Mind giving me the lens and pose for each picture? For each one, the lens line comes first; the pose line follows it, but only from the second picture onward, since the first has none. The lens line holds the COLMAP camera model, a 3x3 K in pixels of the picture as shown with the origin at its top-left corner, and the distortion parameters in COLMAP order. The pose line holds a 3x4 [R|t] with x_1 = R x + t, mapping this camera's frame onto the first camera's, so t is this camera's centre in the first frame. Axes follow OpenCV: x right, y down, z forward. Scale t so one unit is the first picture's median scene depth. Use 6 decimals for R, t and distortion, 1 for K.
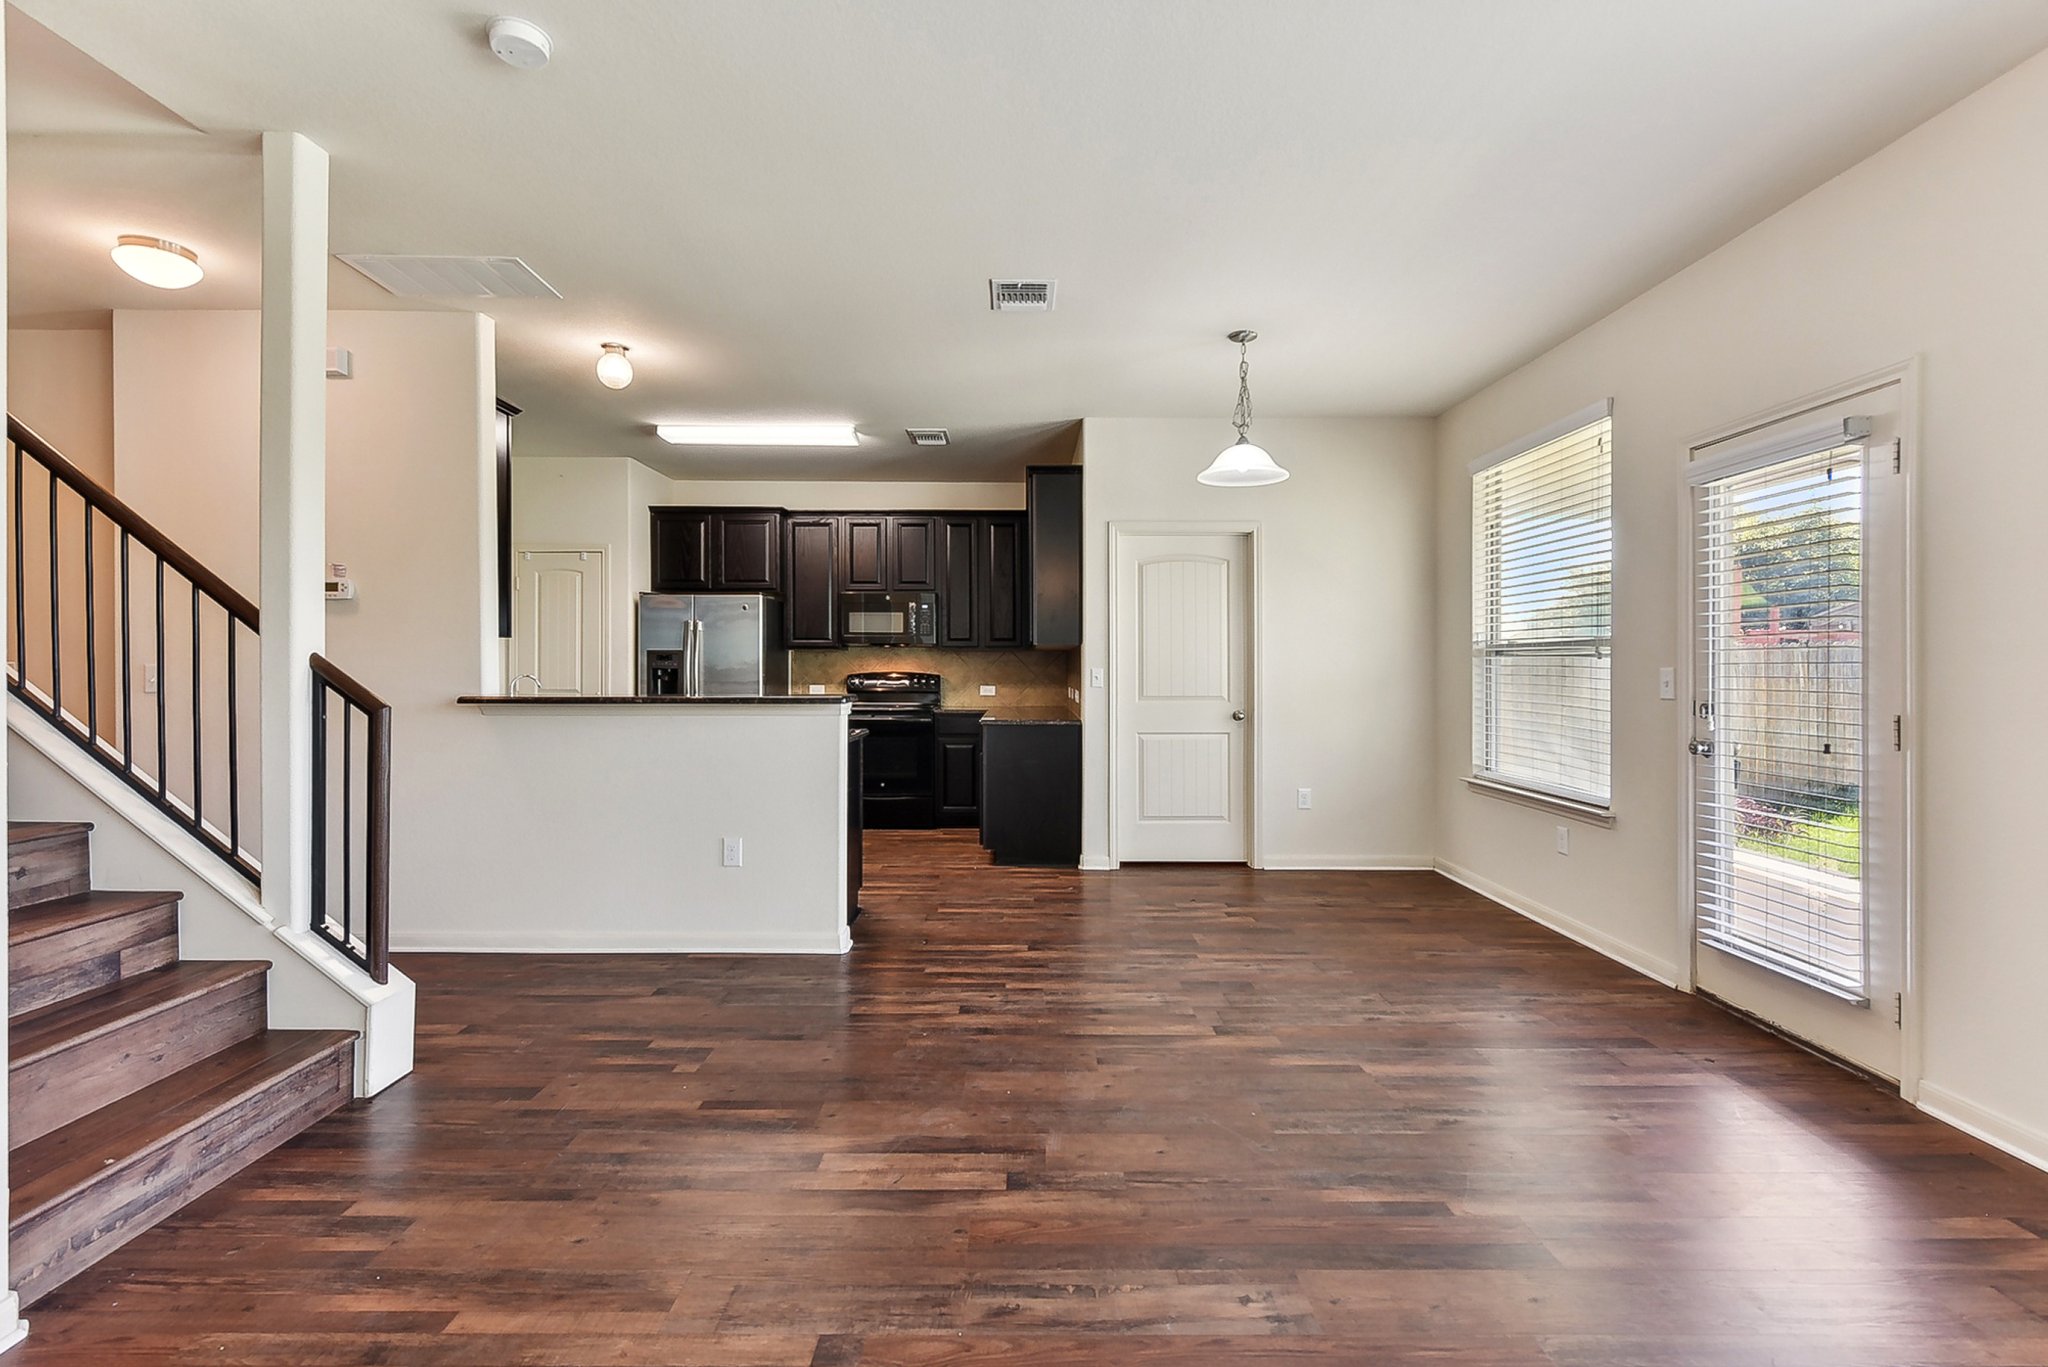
lens RADIAL K [[943.1, 0, 1027.1], [0, 943.1, 672.7], [0, 0, 1]] dist [0.000492, -0.000005]
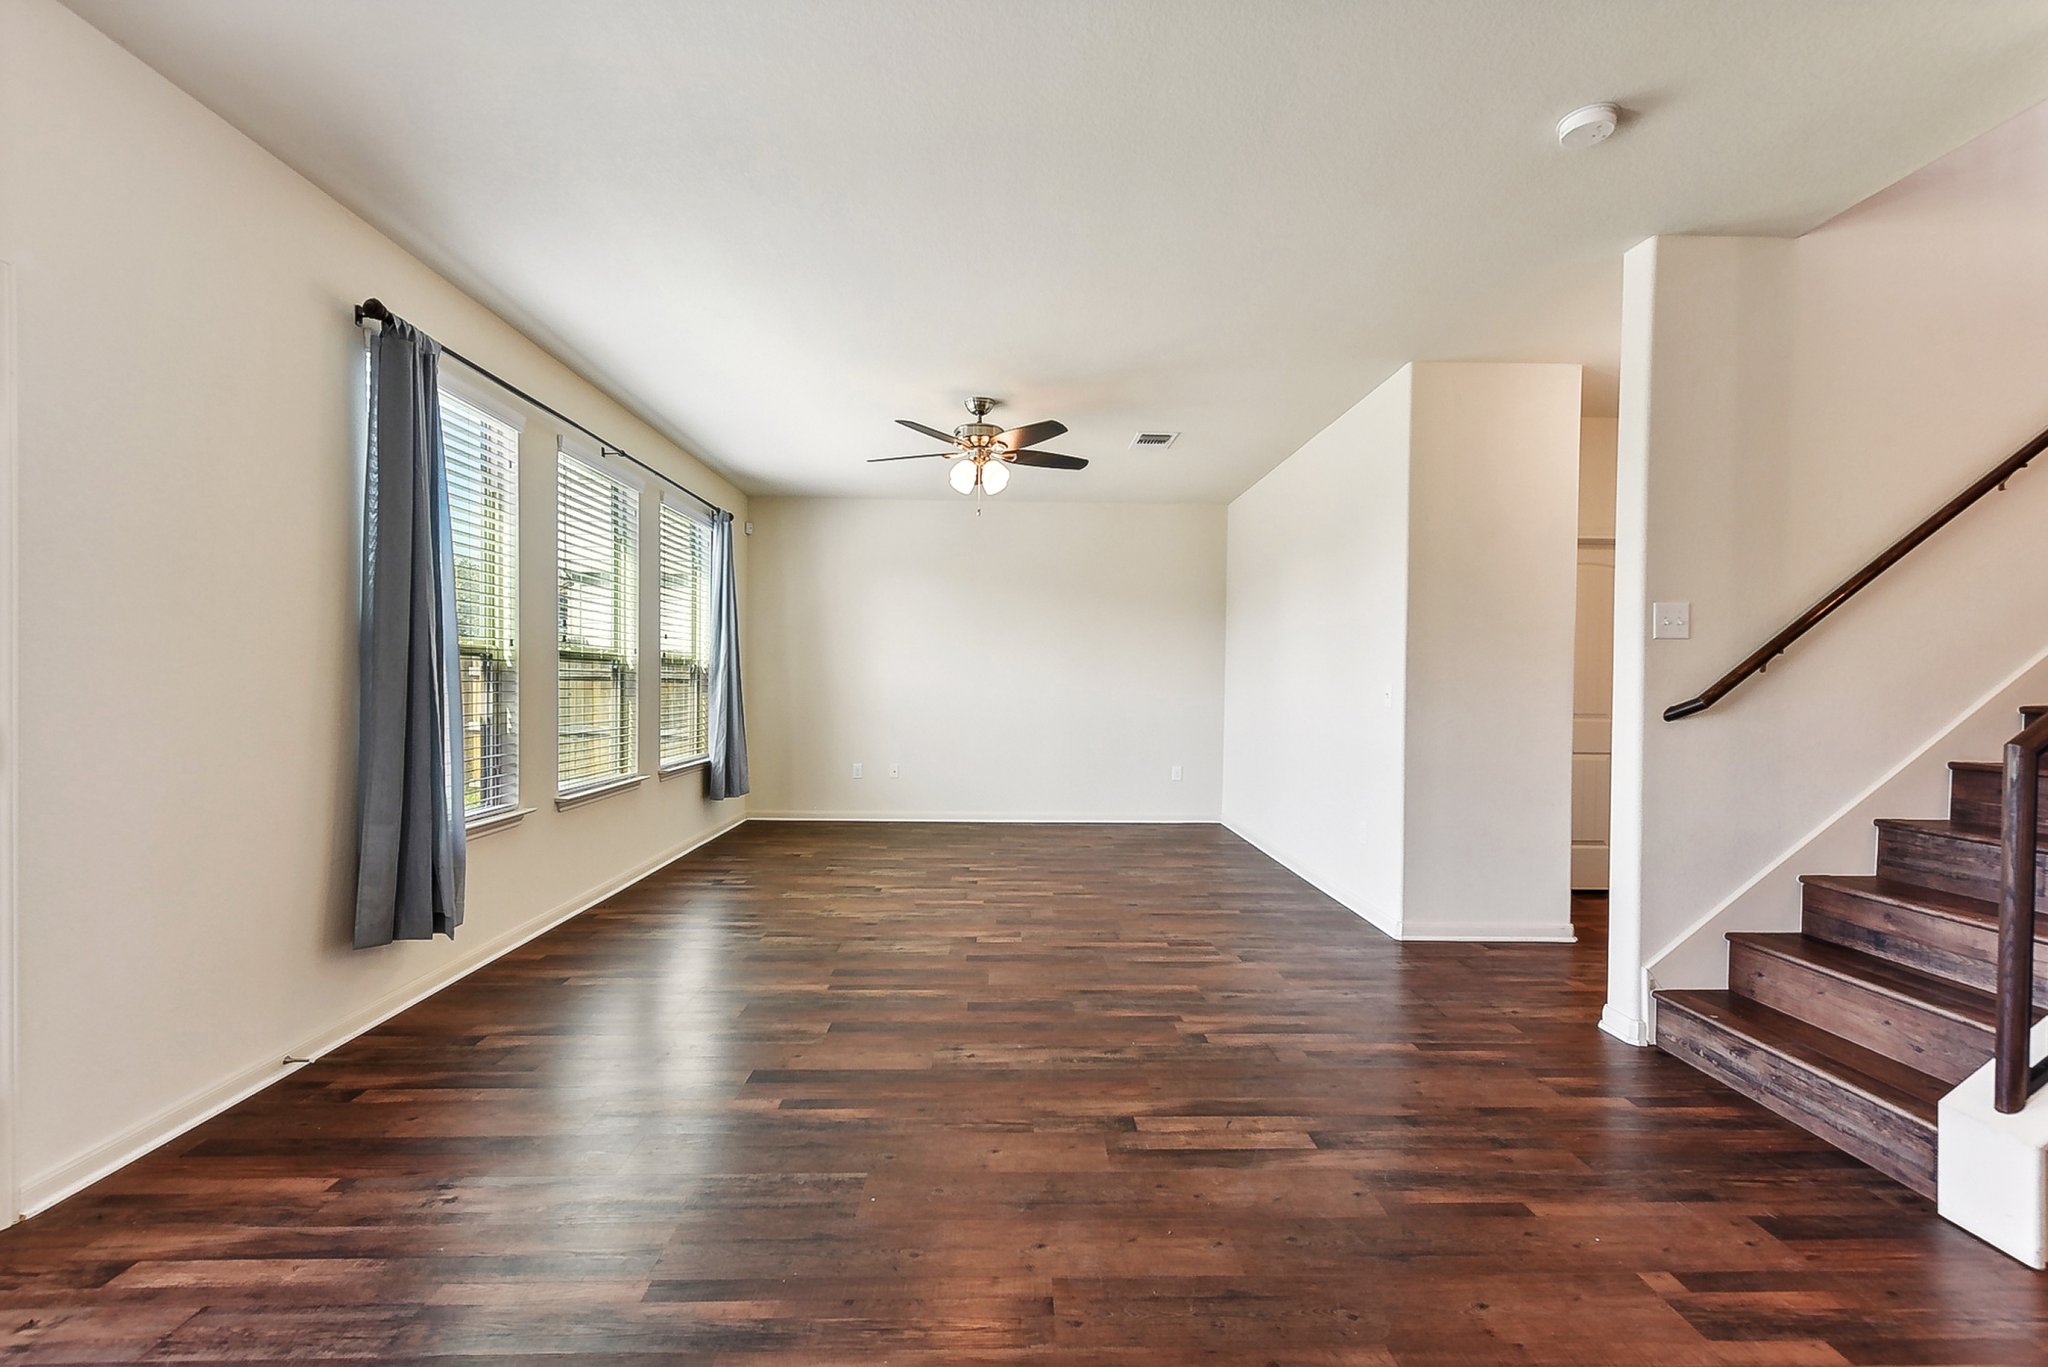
lens RADIAL K [[836.2, 0, 1031.2], [0, 836.2, 688.3], [0, 0, 1]] dist [0.001567, -0.000718]
pose [[-0.999427, -0.011282, -0.031922, 0.145408], [-0.011725, 0.999837, 0.013705, -0.010004], [0.031762, 0.014071, -0.999396, 2.017102]]
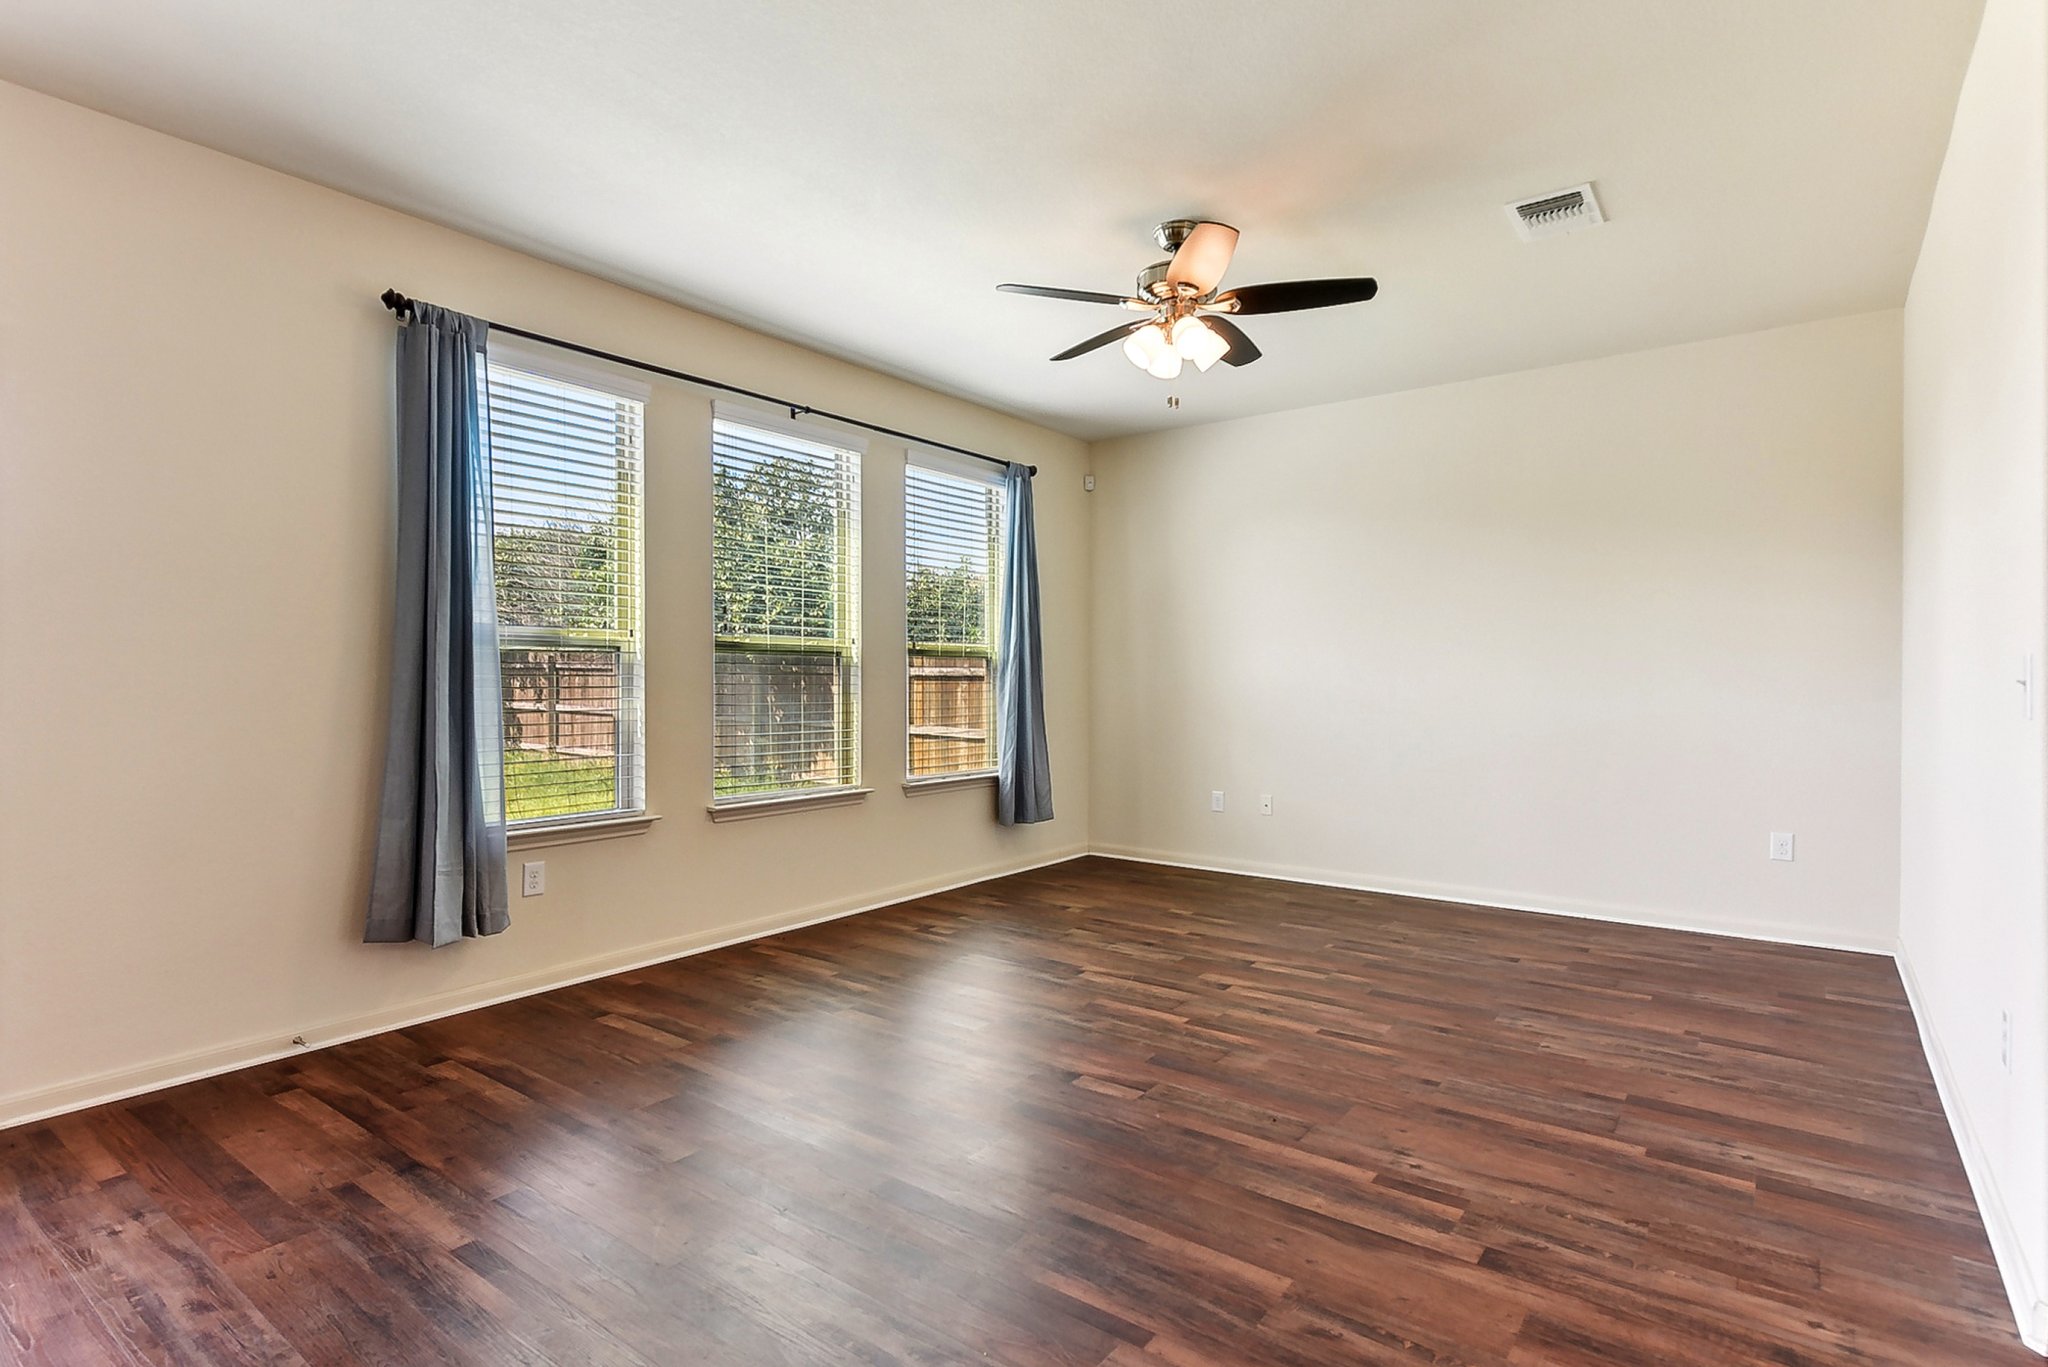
lens RADIAL K [[1028.1, 0, 1021.7], [0, 1028.1, 678.0], [0, 0, 1]] dist [0.004976, 0.000550]
pose [[-0.790167, 0.000406, 0.612891, -0.566601], [0.002142, 0.999996, 0.002100, 0.013395], [-0.612887, 0.002972, -0.790165, 1.383603]]
